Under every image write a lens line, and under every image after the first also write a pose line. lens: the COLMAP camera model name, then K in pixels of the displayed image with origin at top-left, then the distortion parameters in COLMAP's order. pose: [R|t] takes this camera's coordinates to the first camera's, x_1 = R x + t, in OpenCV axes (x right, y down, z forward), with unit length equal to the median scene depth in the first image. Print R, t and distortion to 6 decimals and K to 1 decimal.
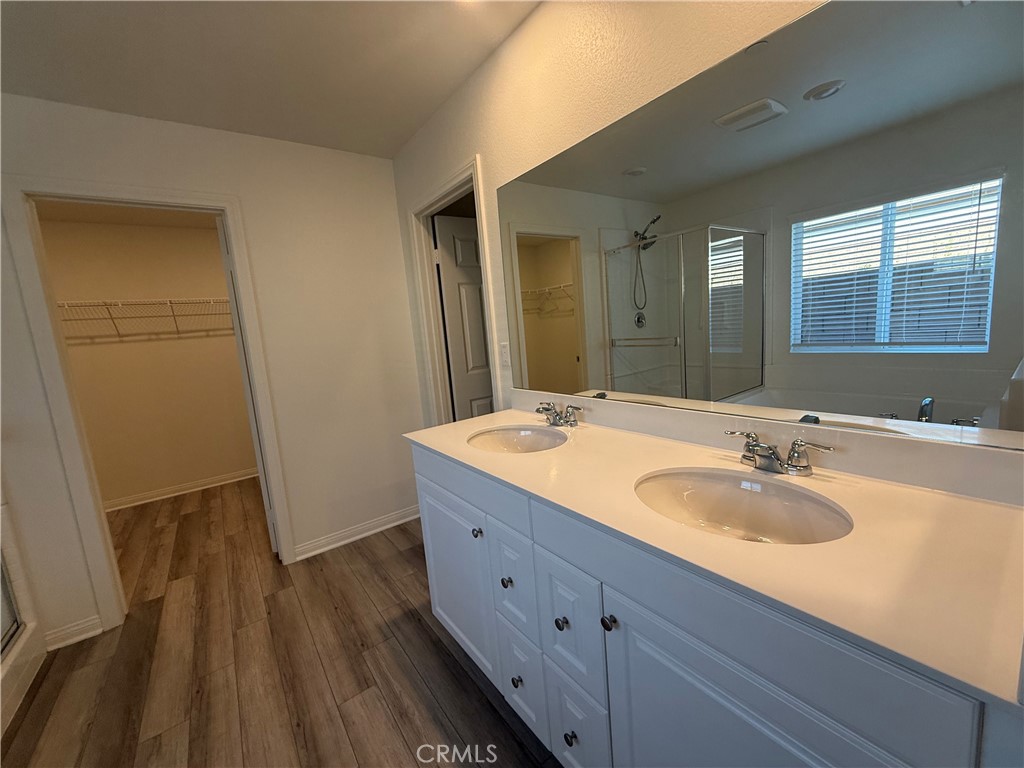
lens RADIAL K [[407.9, 0, 509.7], [0, 407.9, 384.7], [0, 0, 1]] dist [-0.000832, 0.000260]
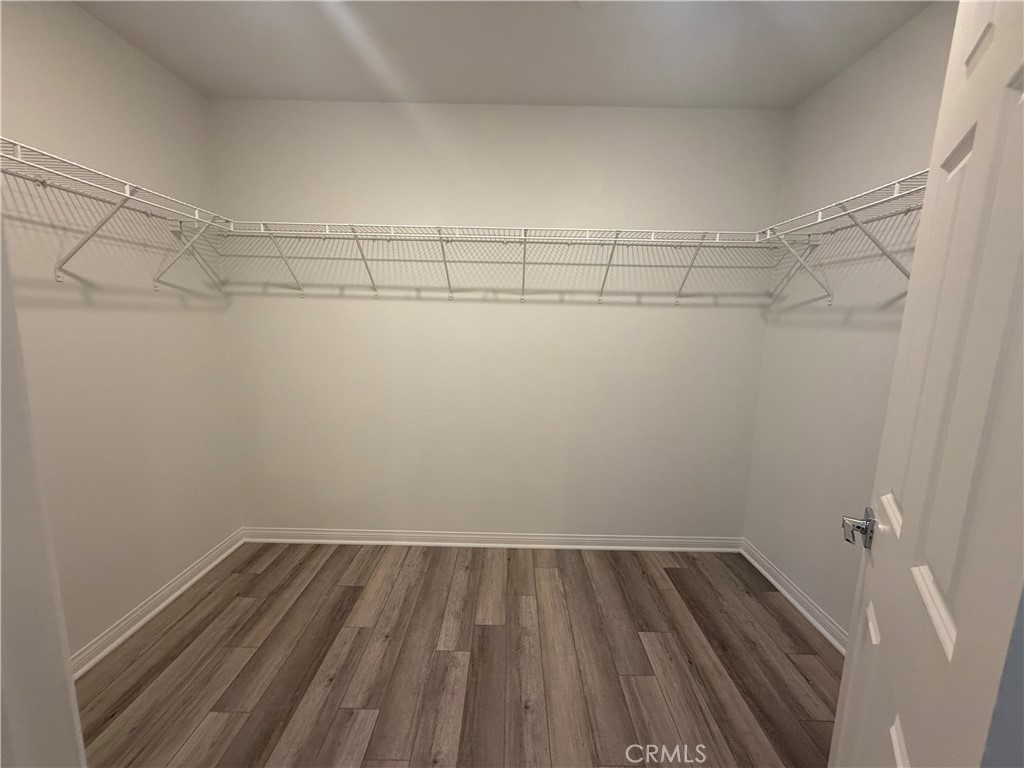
lens RADIAL K [[407.9, 0, 510.6], [0, 407.9, 382.3], [0, 0, 1]] dist [-0.000832, 0.000260]
pose [[0.797377, 0.190154, -0.572741, -0.492170], [-0.171090, 0.981351, 0.087622, -0.050744], [0.578722, 0.028122, 0.815040, 0.542856]]
